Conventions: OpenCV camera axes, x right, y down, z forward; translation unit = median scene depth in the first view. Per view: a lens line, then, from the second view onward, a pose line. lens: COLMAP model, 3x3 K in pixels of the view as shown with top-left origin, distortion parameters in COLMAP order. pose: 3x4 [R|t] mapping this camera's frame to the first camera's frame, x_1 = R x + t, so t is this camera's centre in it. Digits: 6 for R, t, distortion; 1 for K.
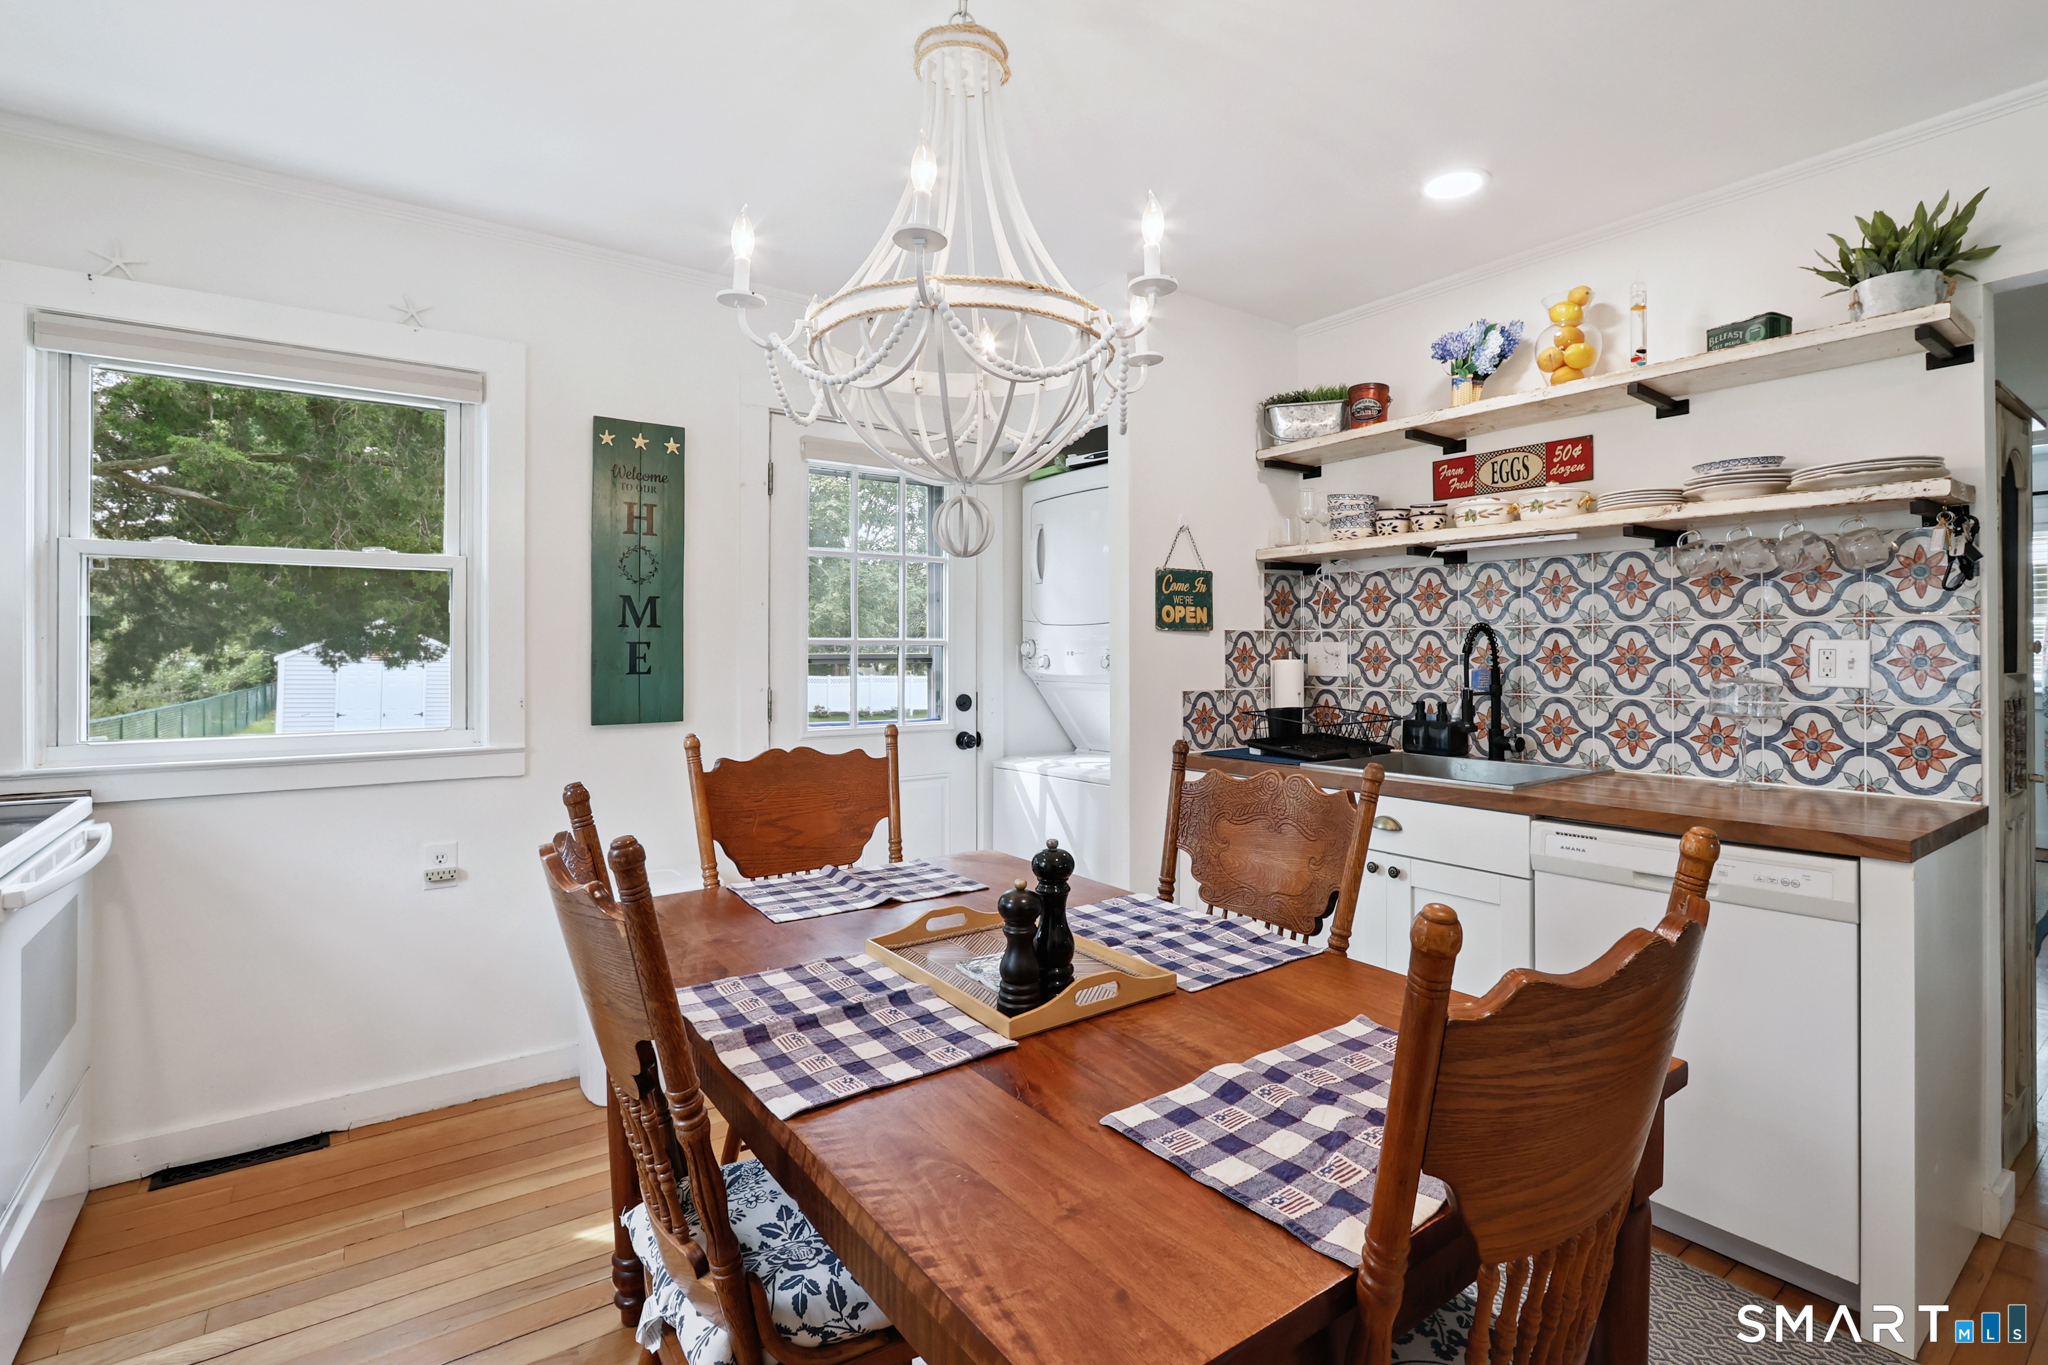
lens RADIAL K [[976.6, 0, 1022.5], [0, 976.6, 652.2], [0, 0, 1]] dist [-0.000843, -0.000427]
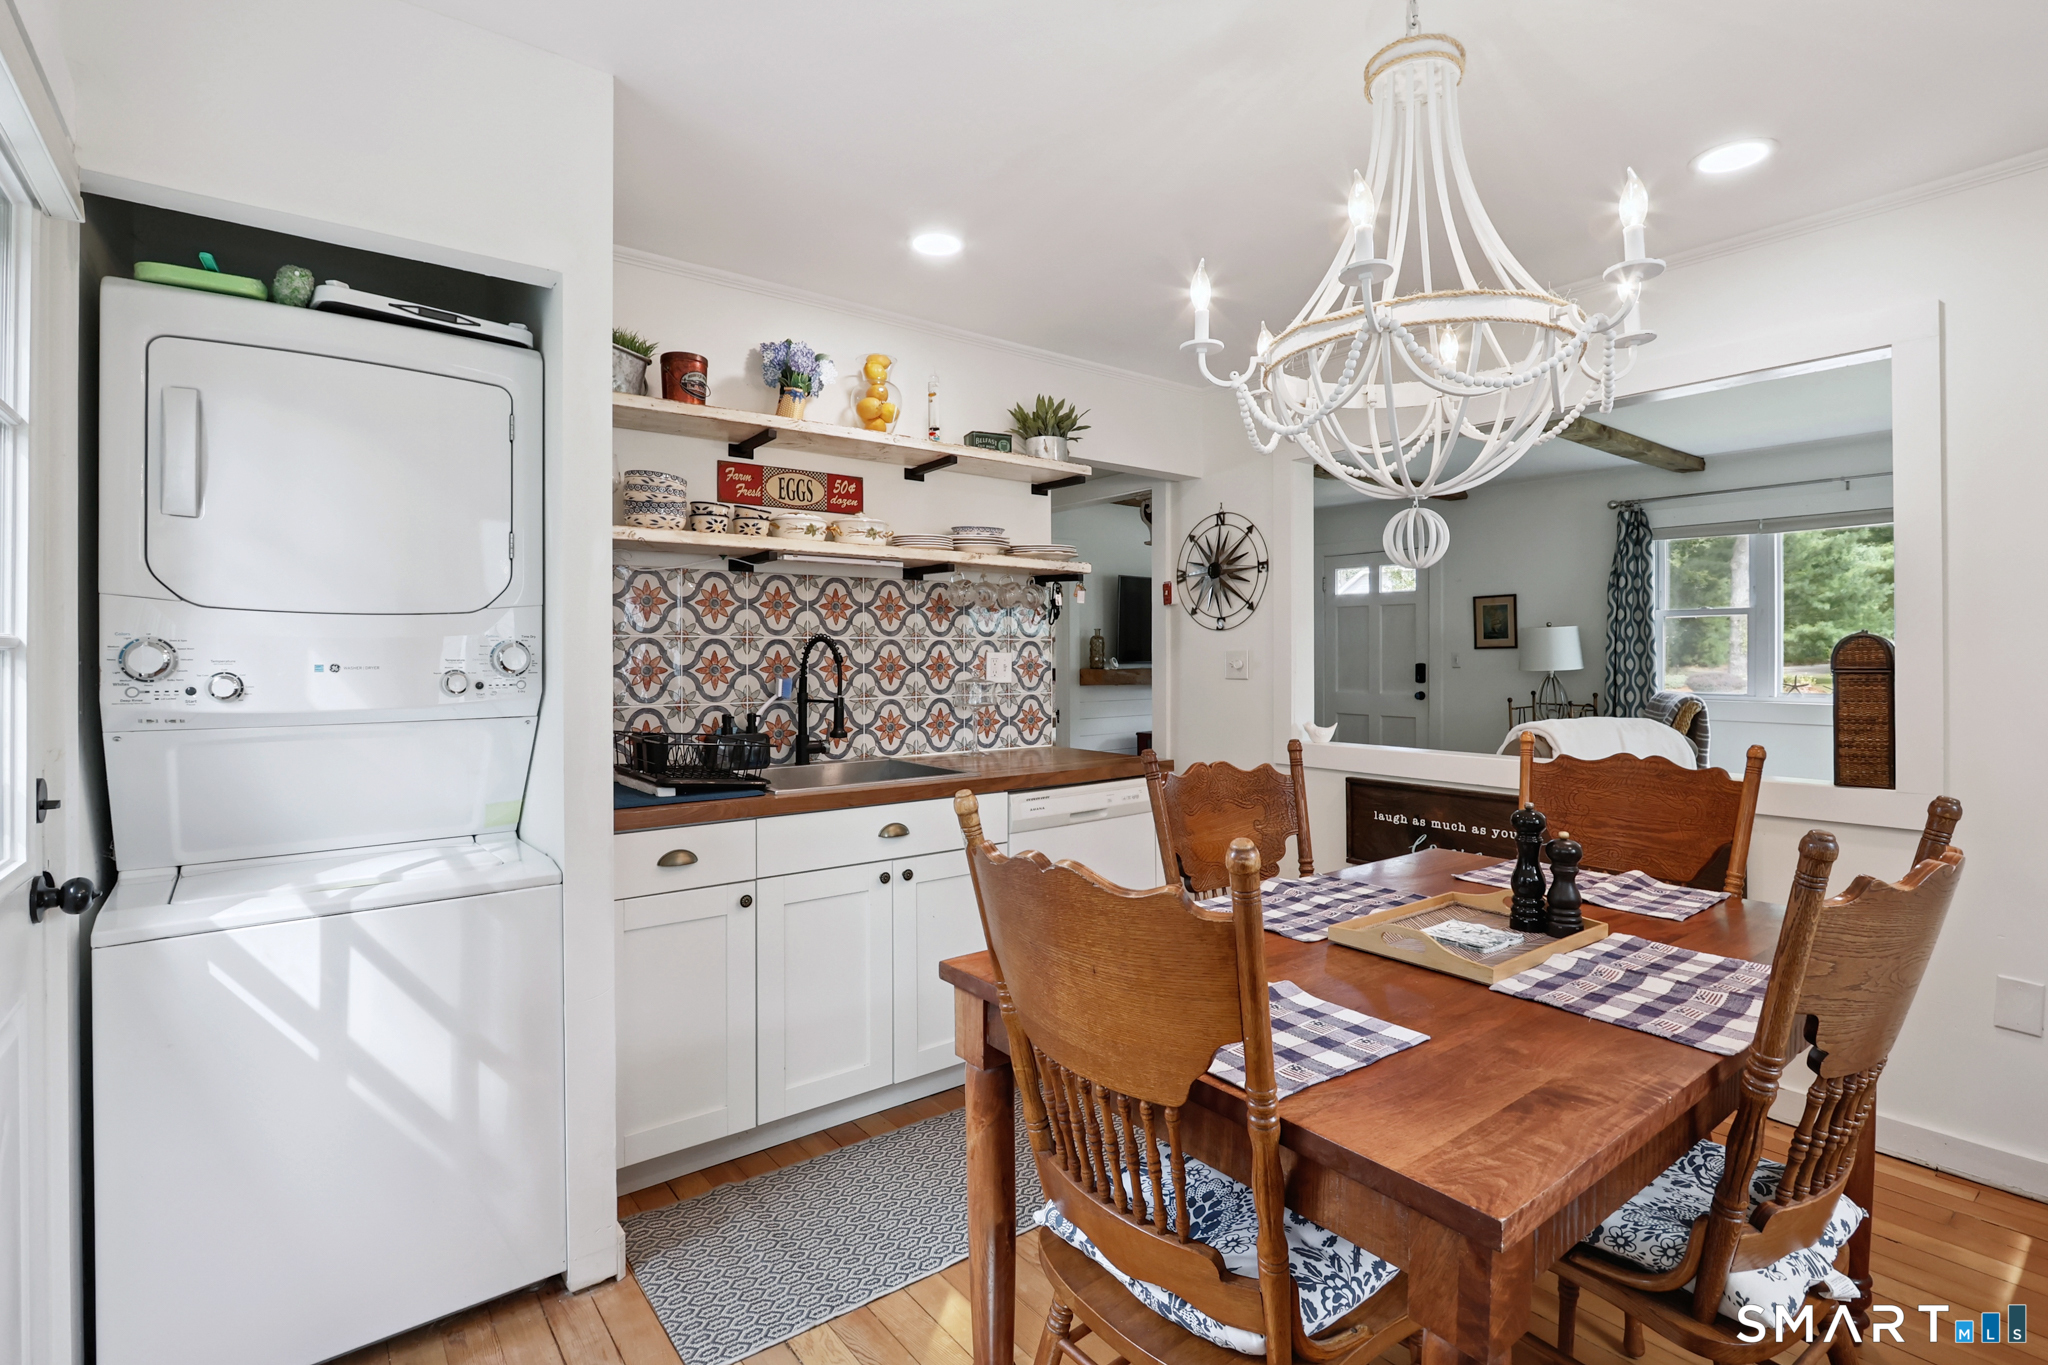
lens RADIAL K [[976.6, 0, 1022.5], [0, 976.6, 652.2], [0, 0, 1]] dist [-0.000843, -0.000427]
pose [[-0.025750, 0.009448, 0.999624, -0.590699], [0.008383, 0.999922, -0.009235, 0.001463], [-0.999633, 0.008142, -0.025827, 0.820943]]
